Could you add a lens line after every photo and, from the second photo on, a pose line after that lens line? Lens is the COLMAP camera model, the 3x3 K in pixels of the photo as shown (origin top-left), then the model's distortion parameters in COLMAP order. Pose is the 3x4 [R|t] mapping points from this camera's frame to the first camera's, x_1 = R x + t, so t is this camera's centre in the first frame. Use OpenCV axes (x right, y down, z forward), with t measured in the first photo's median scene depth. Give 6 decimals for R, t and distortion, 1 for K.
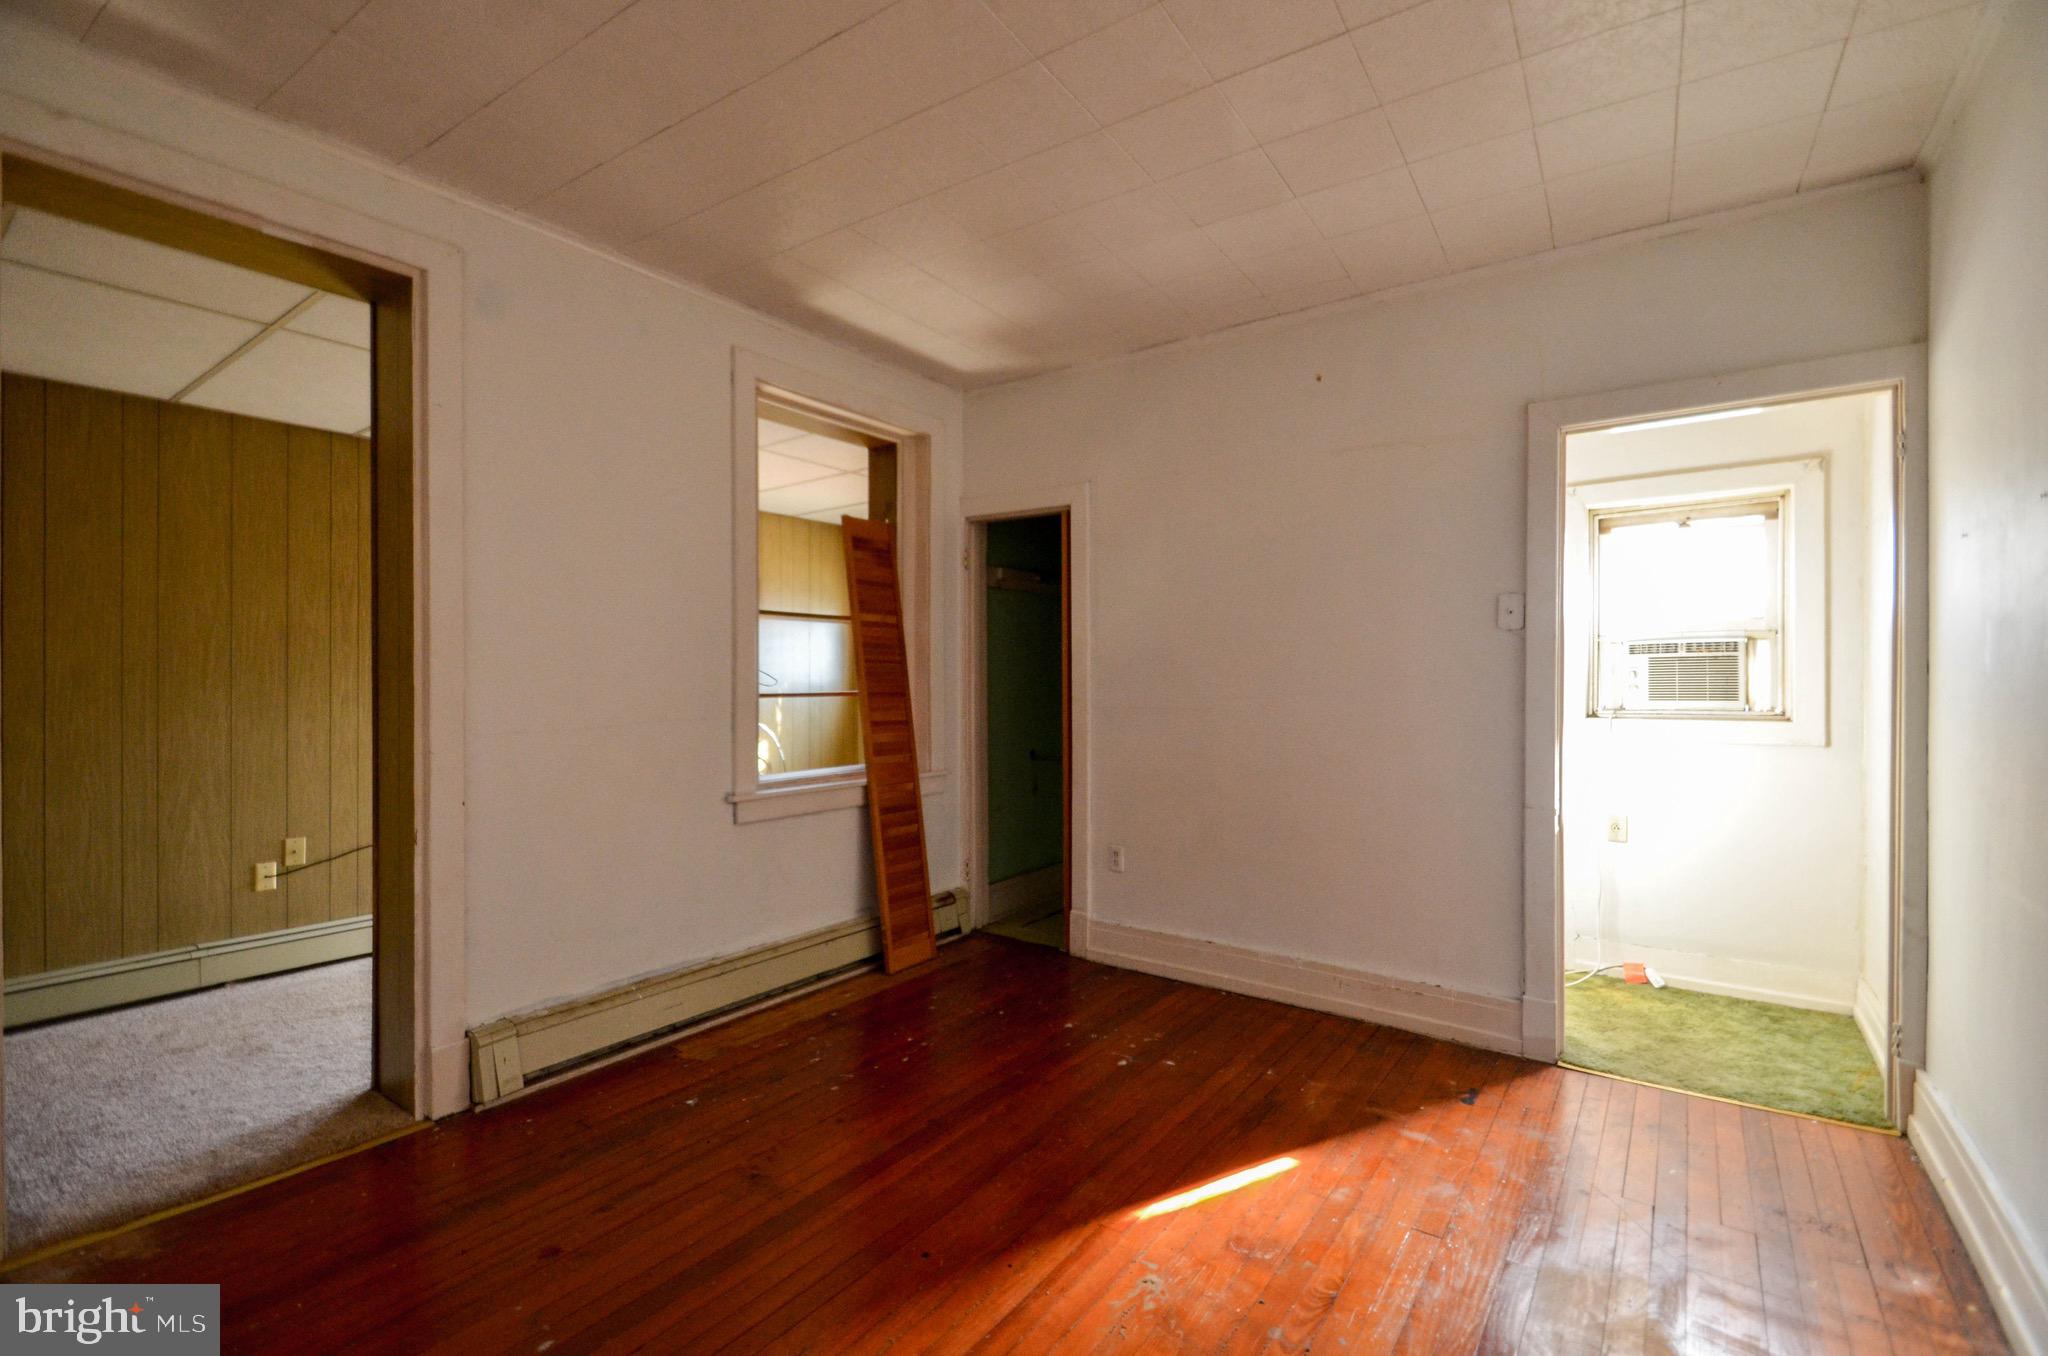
lens RADIAL K [[934.2, 0, 1019.6], [0, 934.2, 681.0], [0, 0, 1]] dist [0.015340, -0.007854]
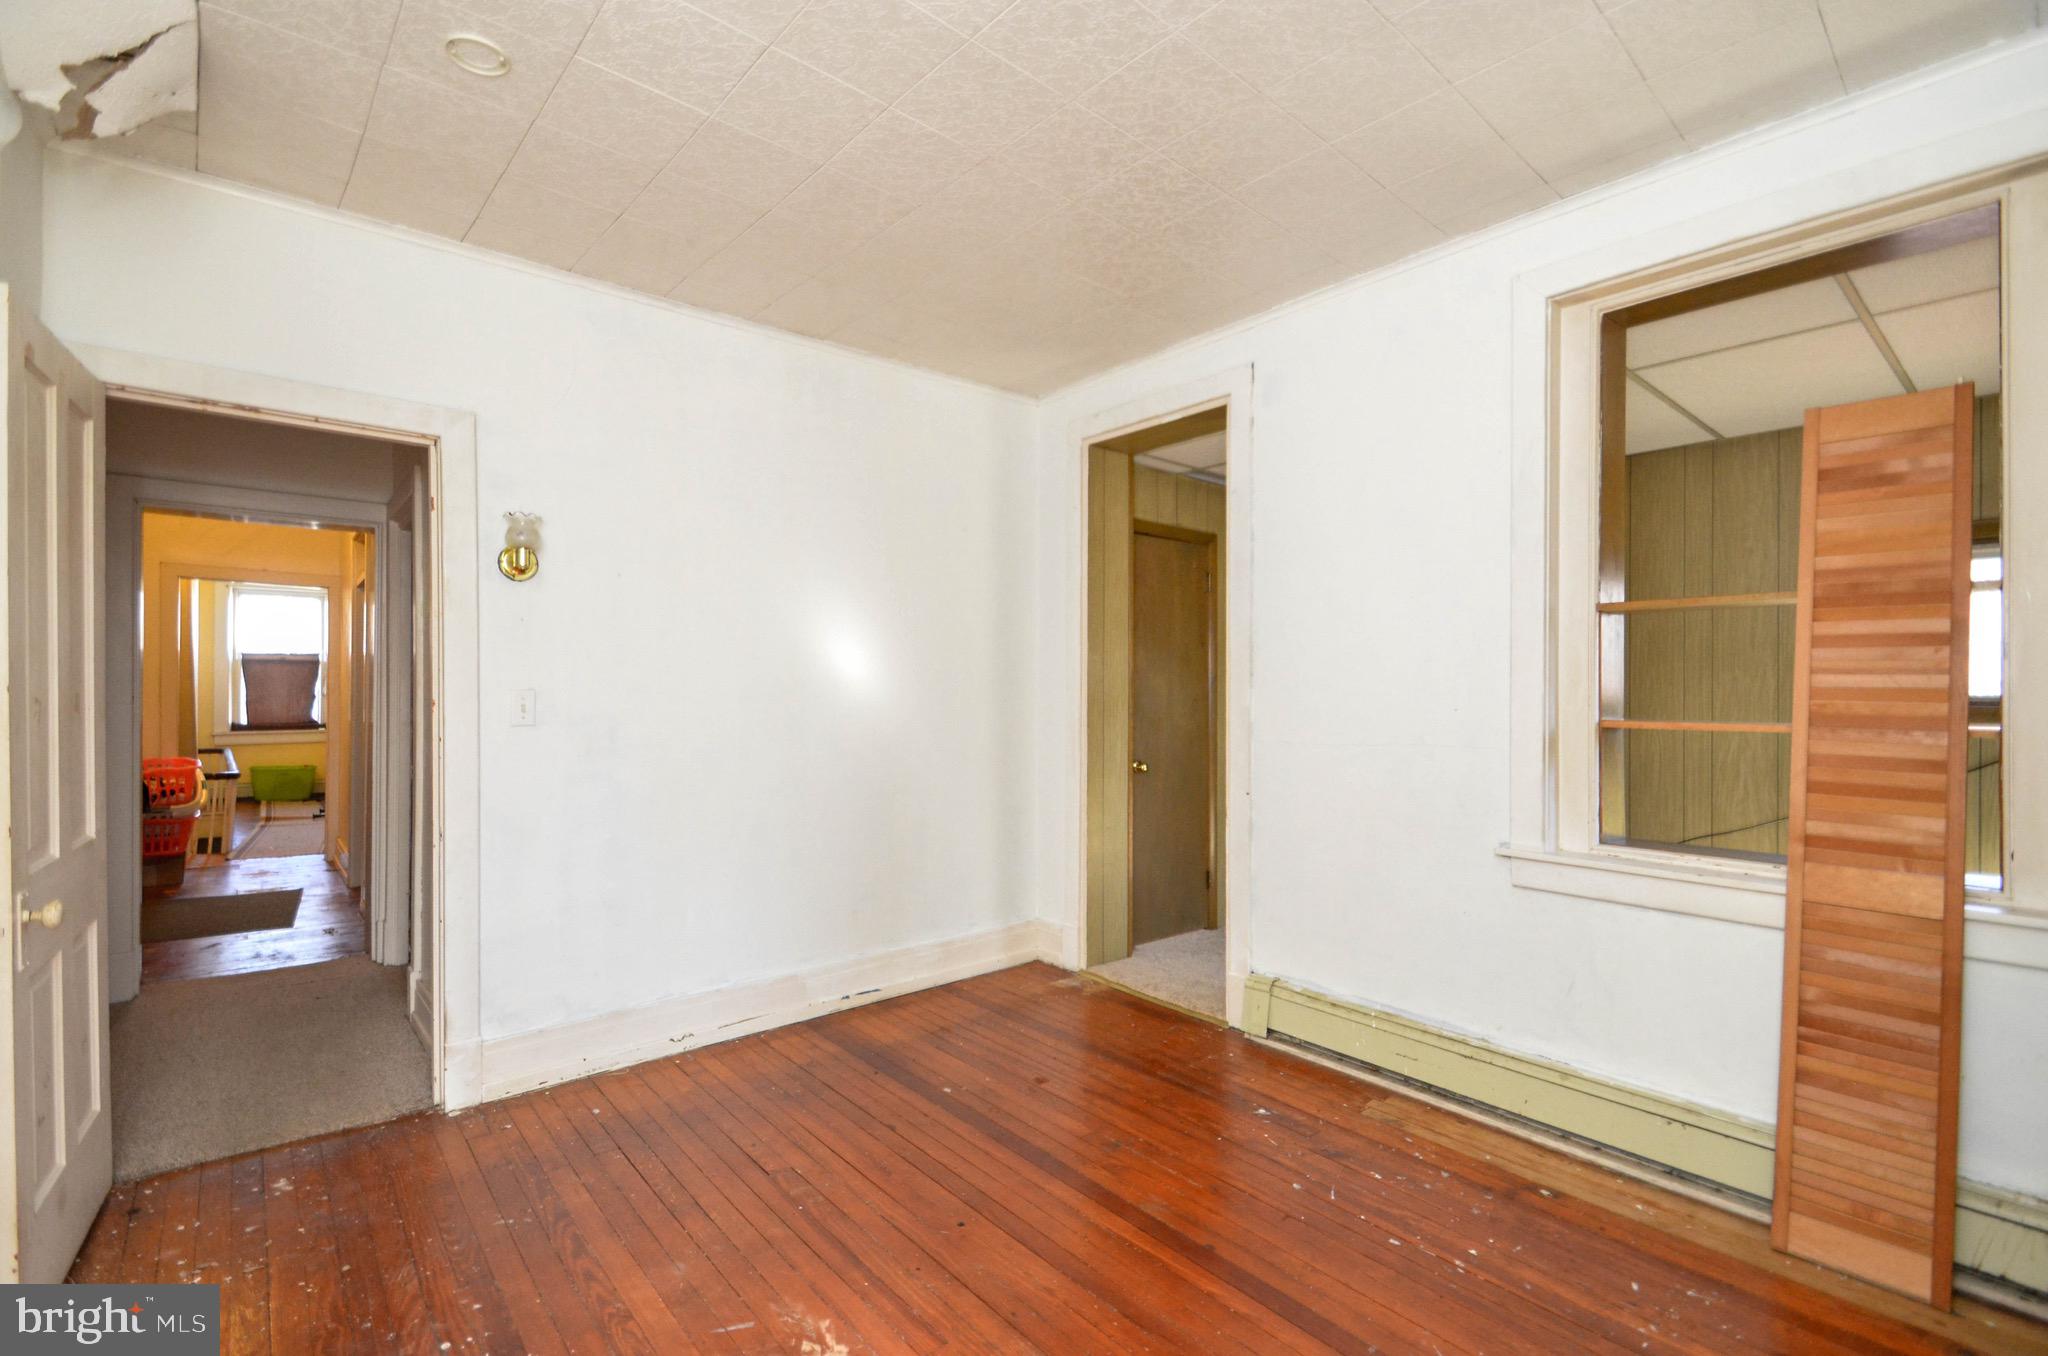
lens RADIAL K [[934.2, 0, 1027.4], [0, 934.2, 683.7], [0, 0, 1]] dist [0.015340, -0.007854]
pose [[-0.251954, -0.006359, -0.967718, 0.613037], [-0.010600, 0.999937, -0.003811, -0.008860], [0.967681, 0.009298, -0.252006, 0.875299]]
